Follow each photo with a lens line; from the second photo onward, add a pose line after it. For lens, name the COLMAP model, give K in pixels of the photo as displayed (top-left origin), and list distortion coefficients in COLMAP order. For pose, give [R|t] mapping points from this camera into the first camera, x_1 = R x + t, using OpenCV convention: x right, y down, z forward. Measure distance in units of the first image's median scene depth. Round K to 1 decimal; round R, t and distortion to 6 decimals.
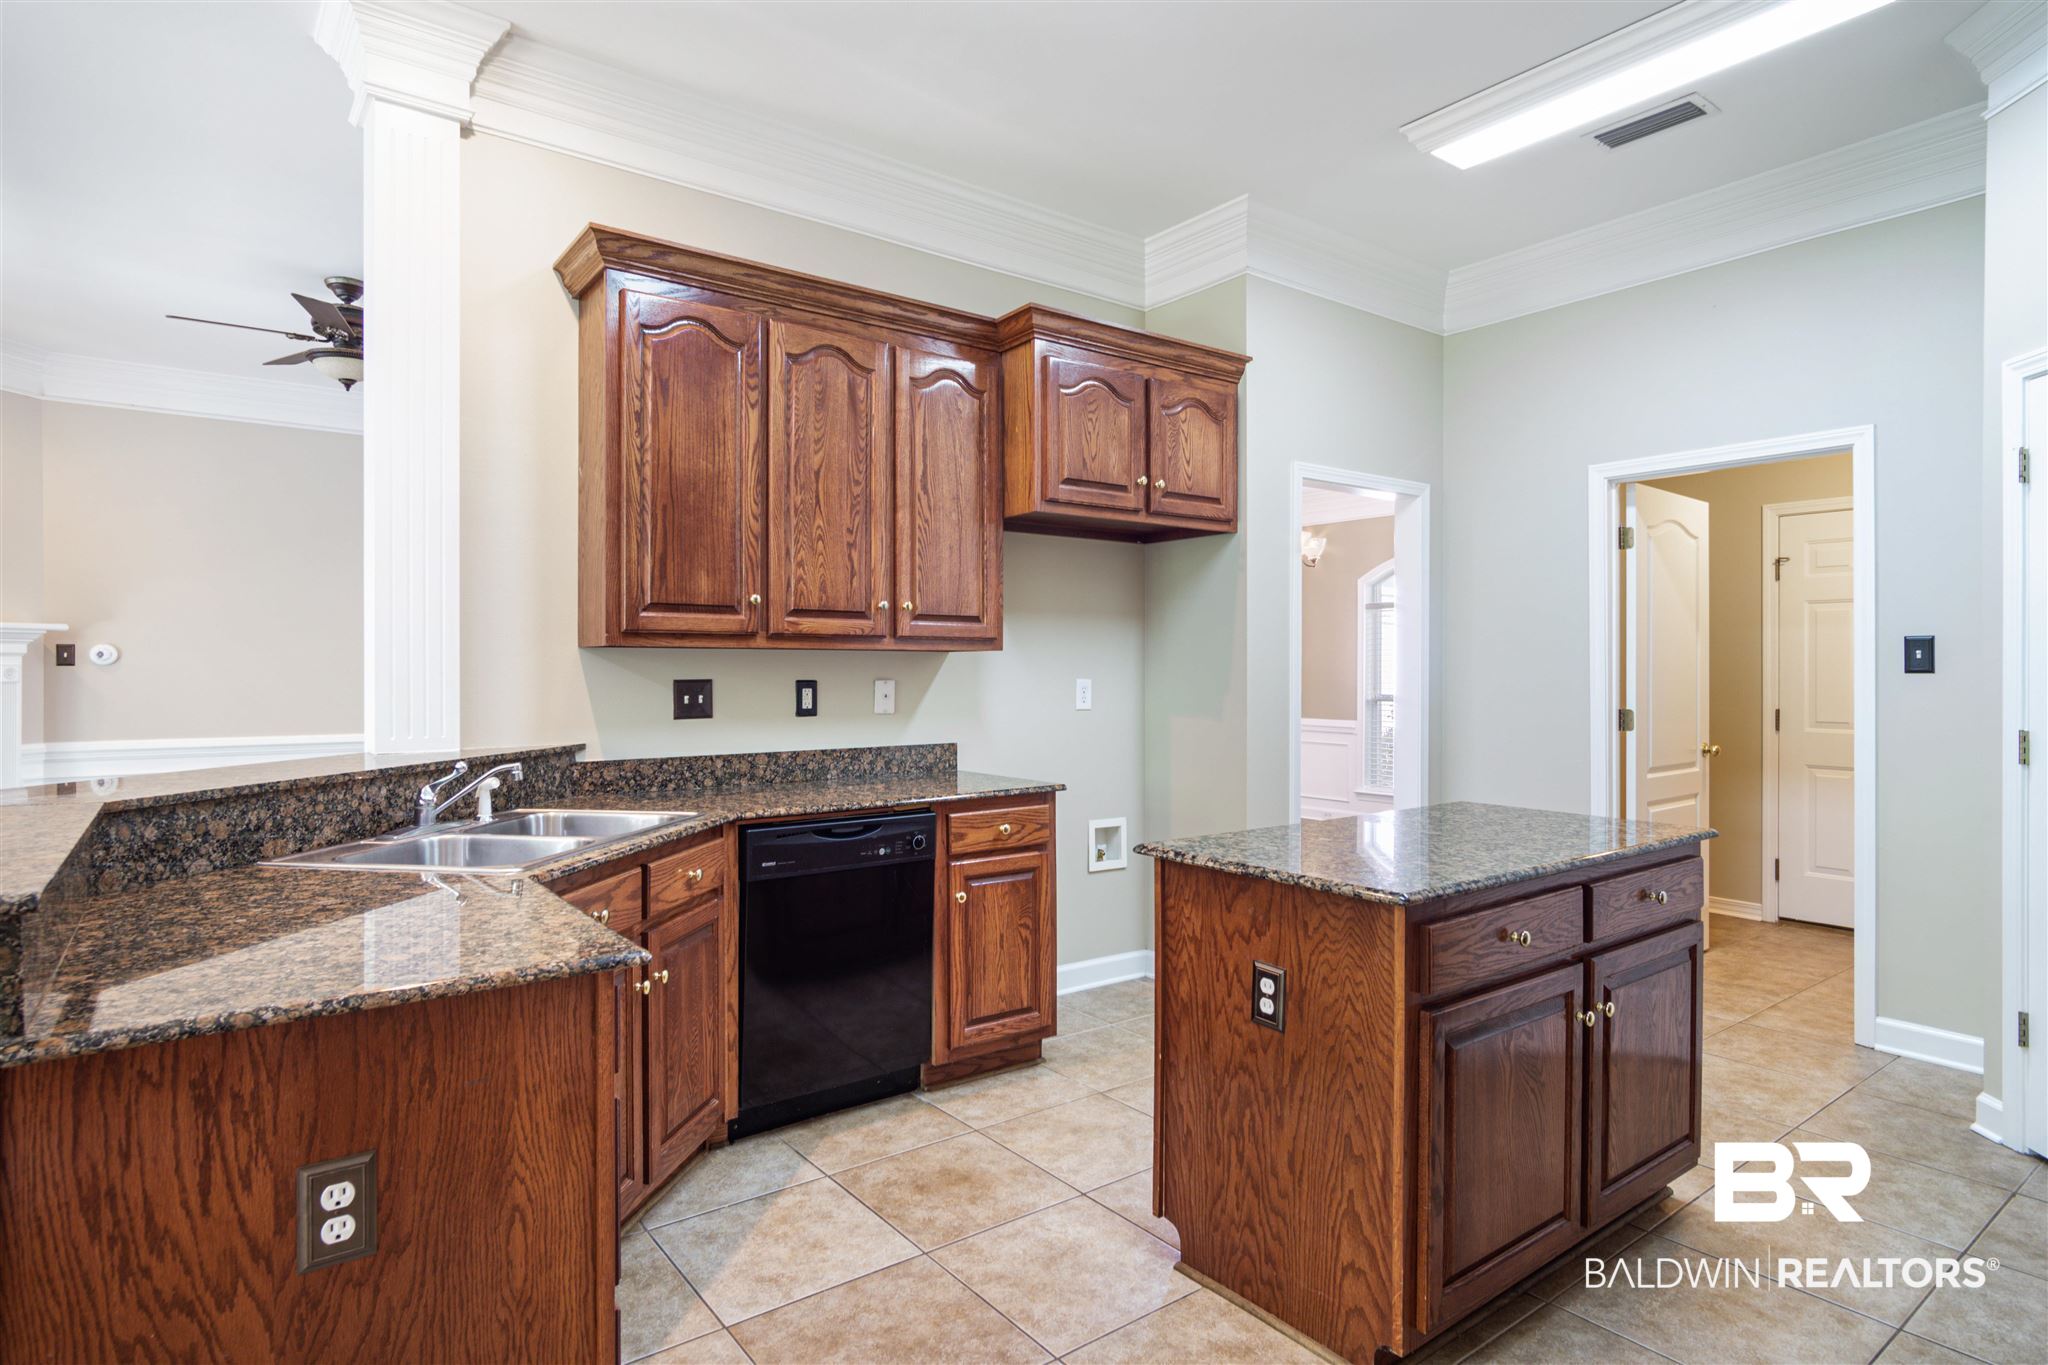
lens RADIAL K [[1088.6, 0, 1017.6], [0, 1088.6, 675.1], [0, 0, 1]] dist [-0.000571, 0.000440]
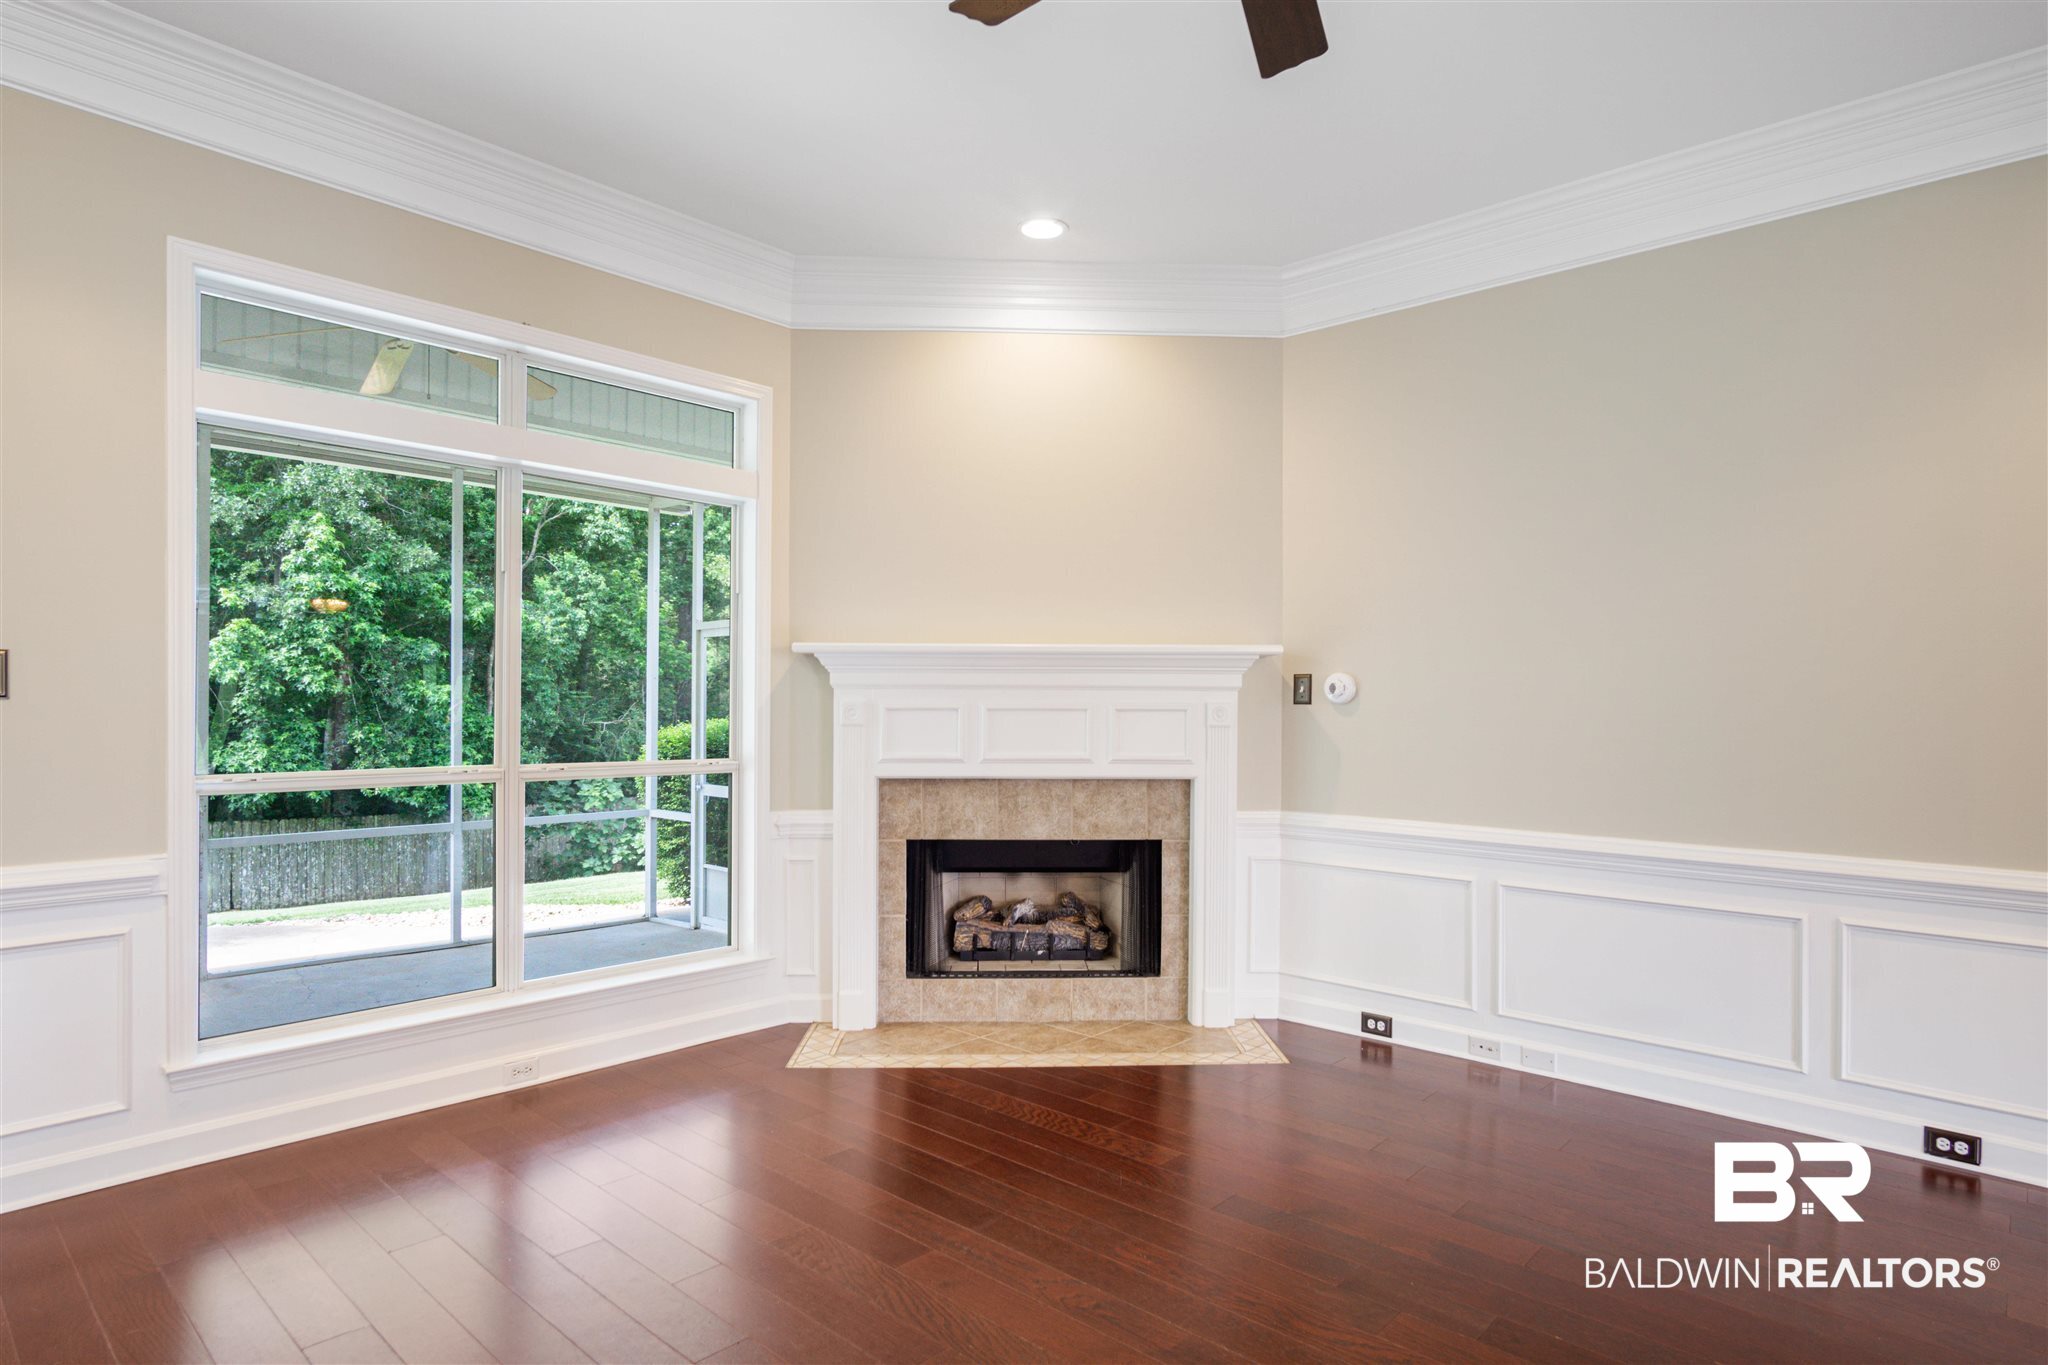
lens RADIAL K [[1100.6, 0, 1021.1], [0, 1100.6, 710.6], [0, 0, 1]] dist [-0.006140, -0.001267]
pose [[0.177634, 0.007290, -0.984070, -0.351799], [-0.012850, 0.999904, 0.005087, -0.009864], [0.984013, 0.011741, 0.177711, 1.210802]]
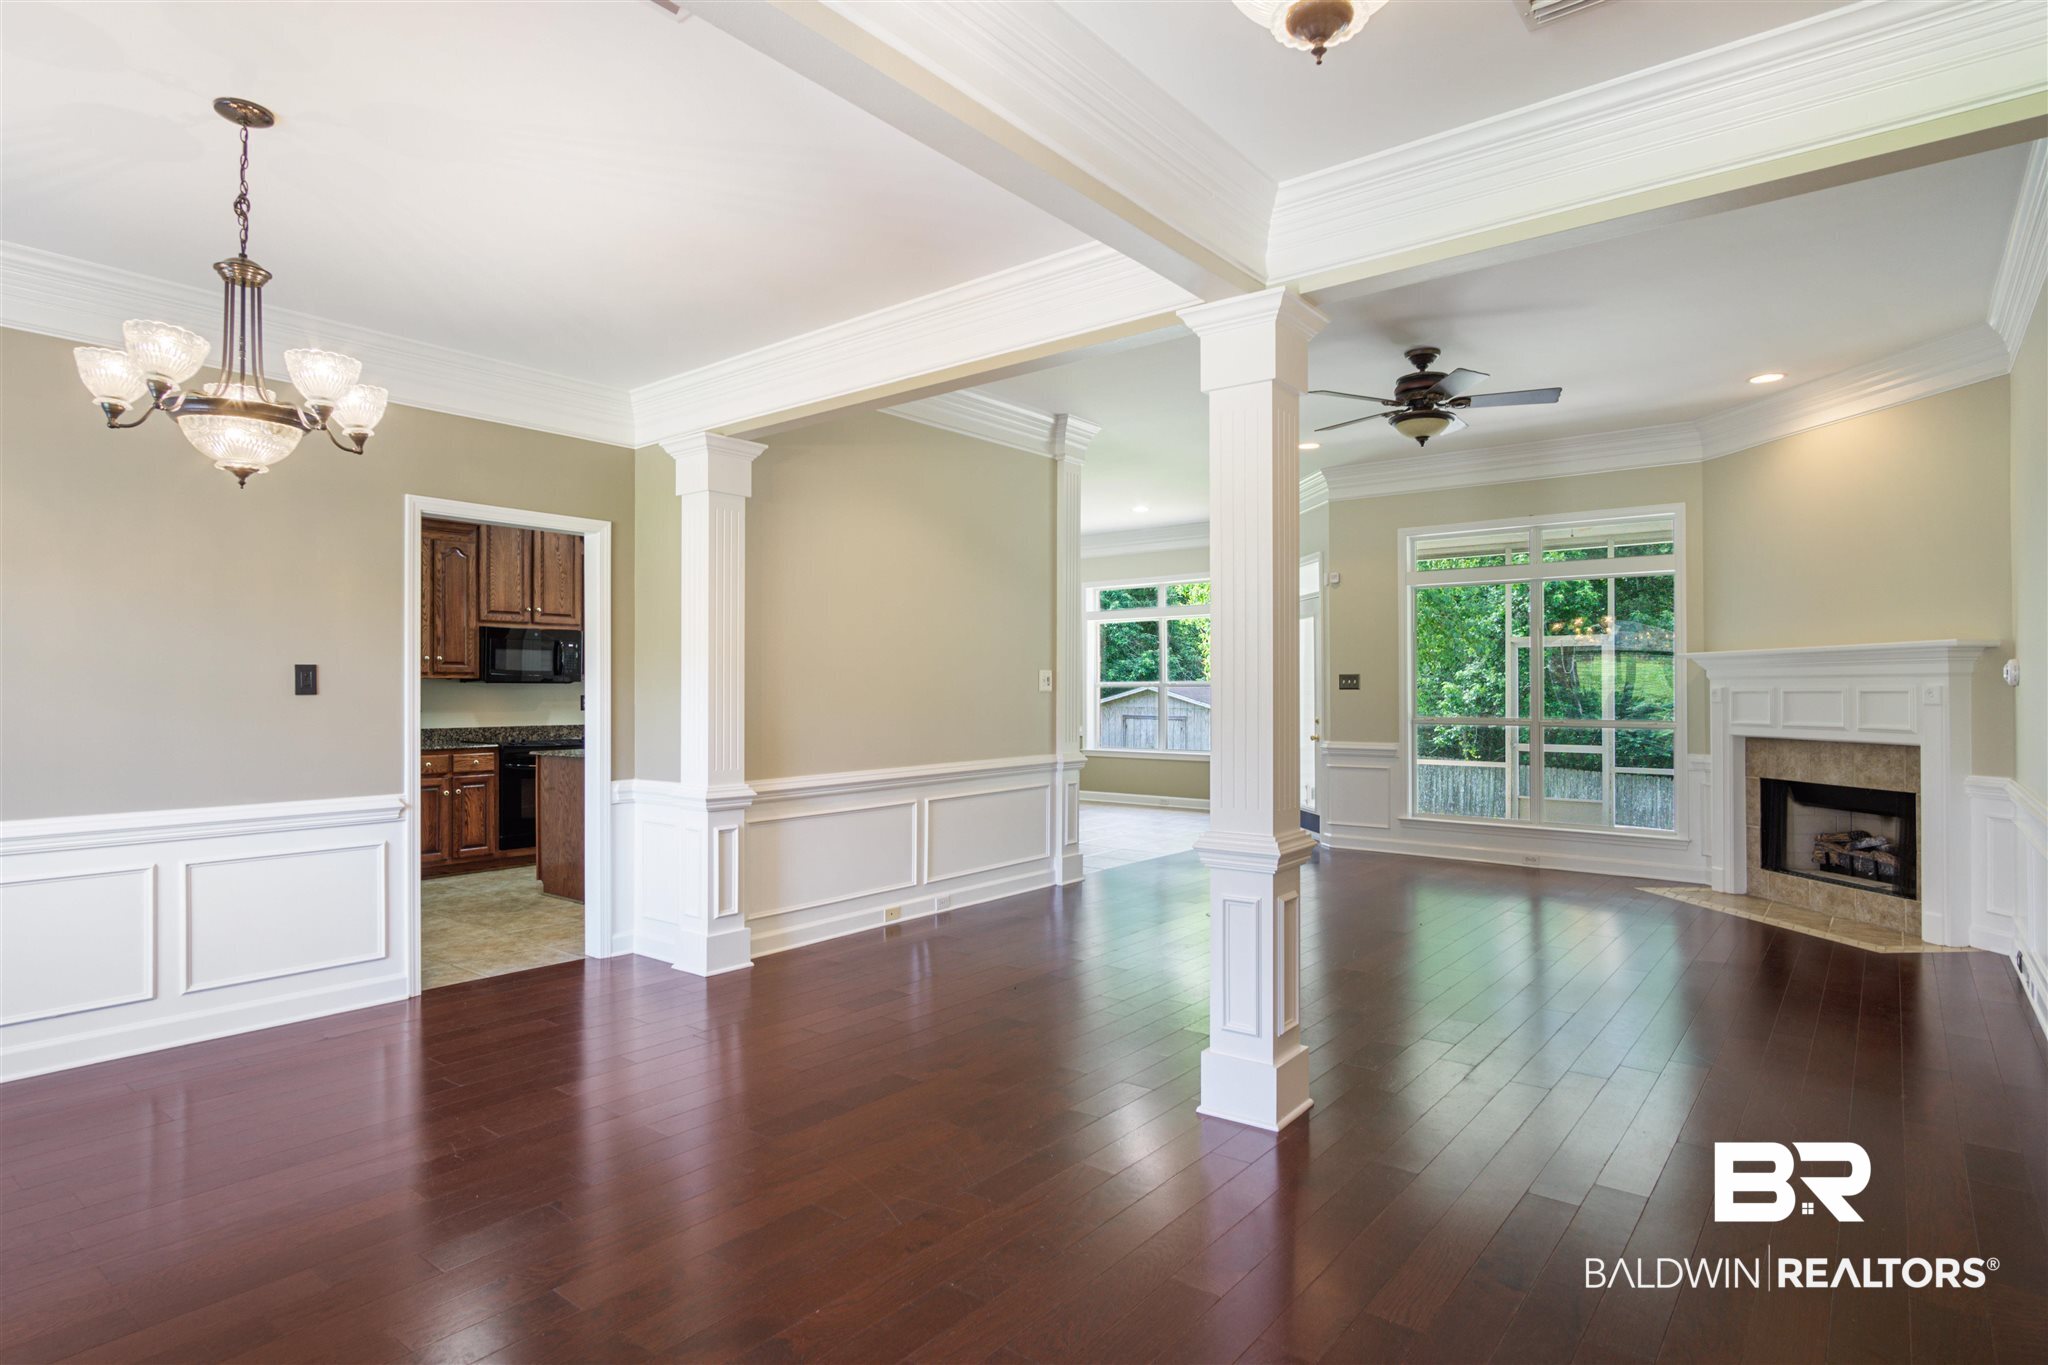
lens RADIAL K [[1098.8, 0, 1024.0], [0, 1098.8, 682.5], [0, 0, 1]] dist [-0.002780, -0.000180]
pose [[-0.967855, -0.001341, -0.251507, 0.113576], [-0.001132, 0.999999, -0.000975, -0.017313], [0.251508, -0.000659, -0.967855, 2.835757]]
